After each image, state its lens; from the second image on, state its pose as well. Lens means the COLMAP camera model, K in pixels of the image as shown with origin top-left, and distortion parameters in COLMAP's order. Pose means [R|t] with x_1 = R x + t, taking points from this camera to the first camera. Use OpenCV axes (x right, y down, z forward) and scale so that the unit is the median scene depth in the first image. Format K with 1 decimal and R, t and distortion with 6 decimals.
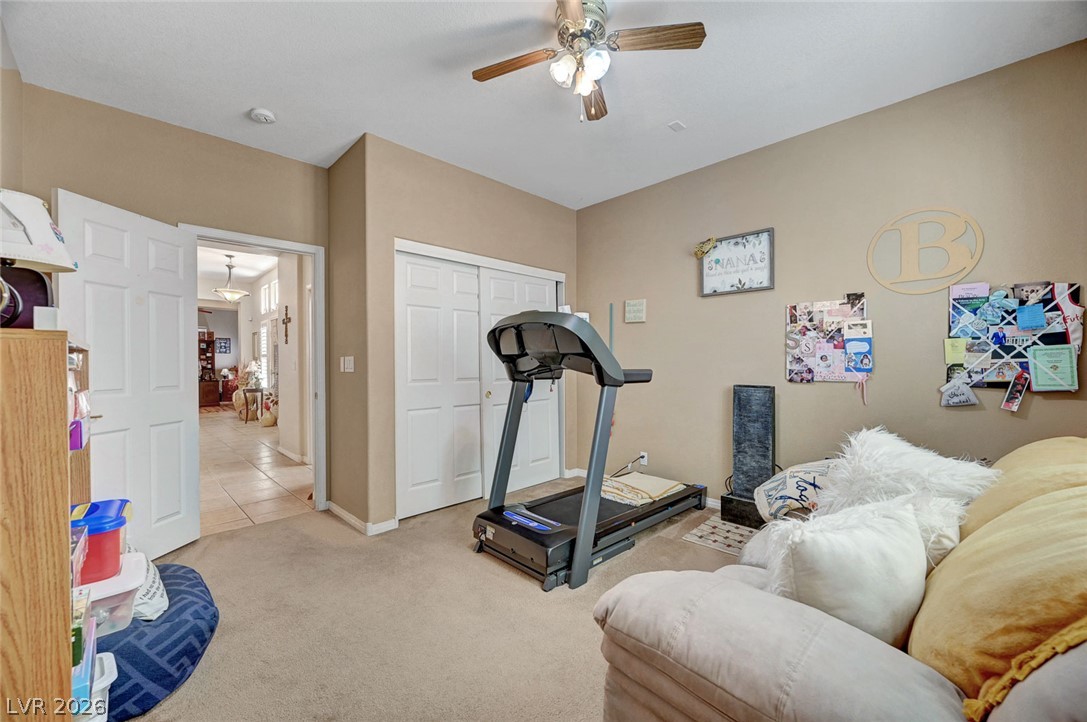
lens RADIAL K [[429.7, 0, 546.3], [0, 429.7, 365.8], [0, 0, 1]] dist [0.002453, -0.000011]
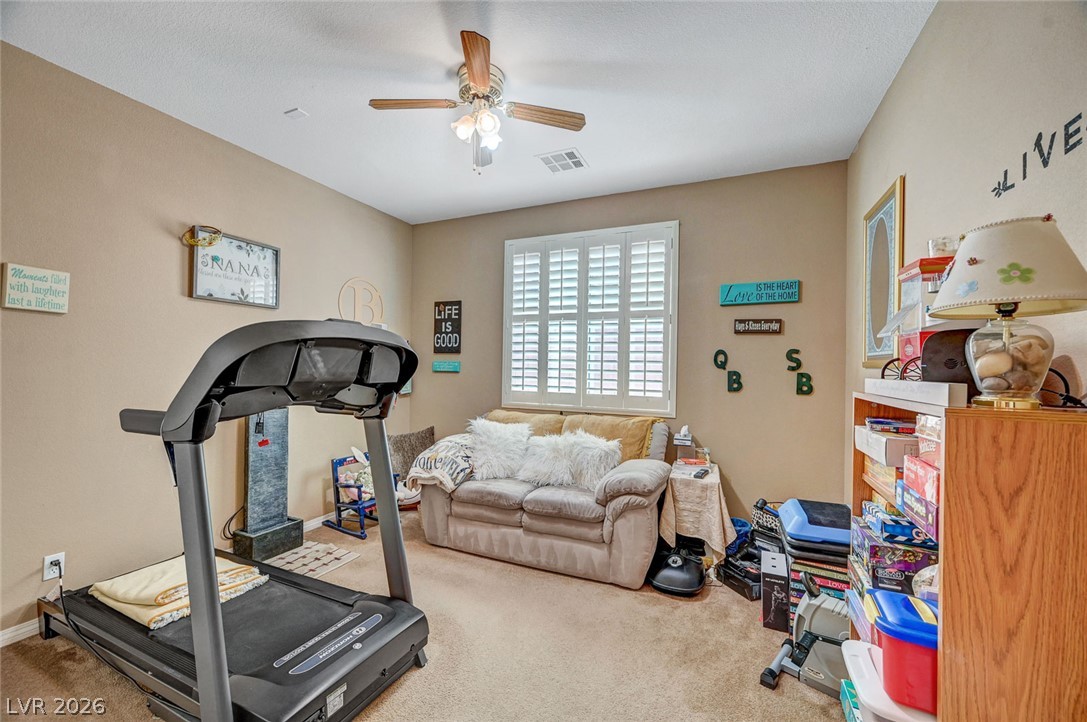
lens RADIAL K [[429.7, 0, 547.2], [0, 429.7, 365.3], [0, 0, 1]] dist [0.002453, -0.000011]
pose [[-0.377900, -0.001644, 0.925845, -0.605566], [-0.006514, 0.999978, -0.000883, -0.048158], [-0.925823, -0.006364, -0.377903, 0.751502]]
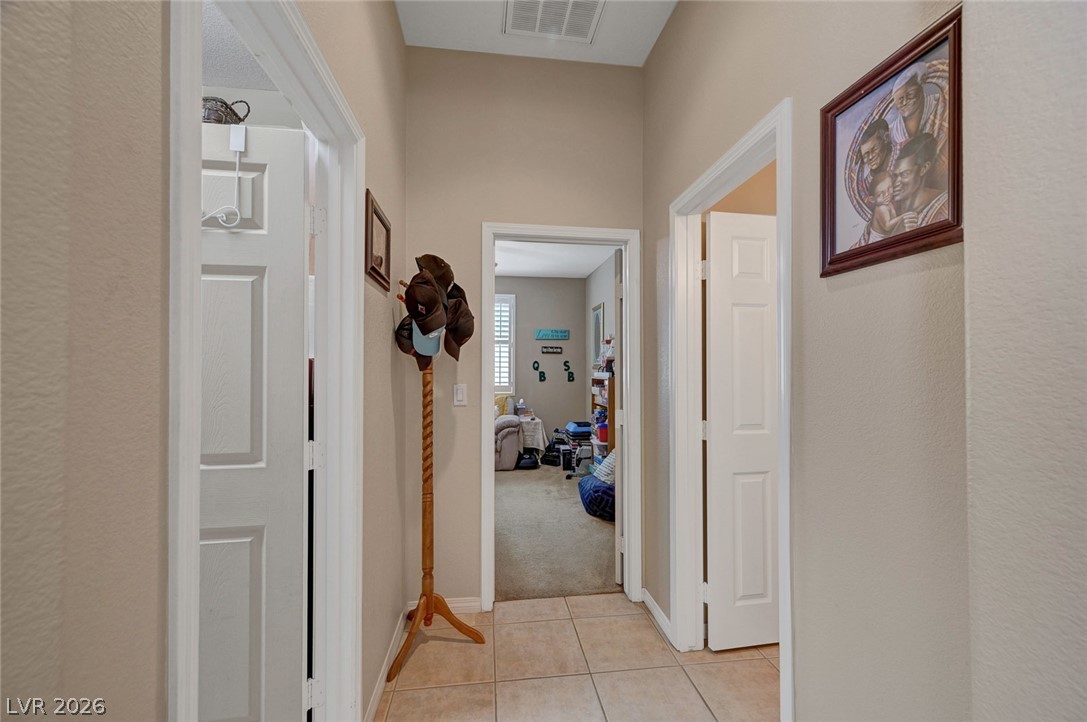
lens RADIAL K [[429.7, 0, 546.2], [0, 429.7, 365.0], [0, 0, 1]] dist [0.002453, -0.000011]
pose [[-0.796262, 0.009364, 0.604879, -0.944820], [0.005664, 0.999952, -0.008023, -0.050935], [-0.604925, -0.002962, -0.796277, 1.325795]]
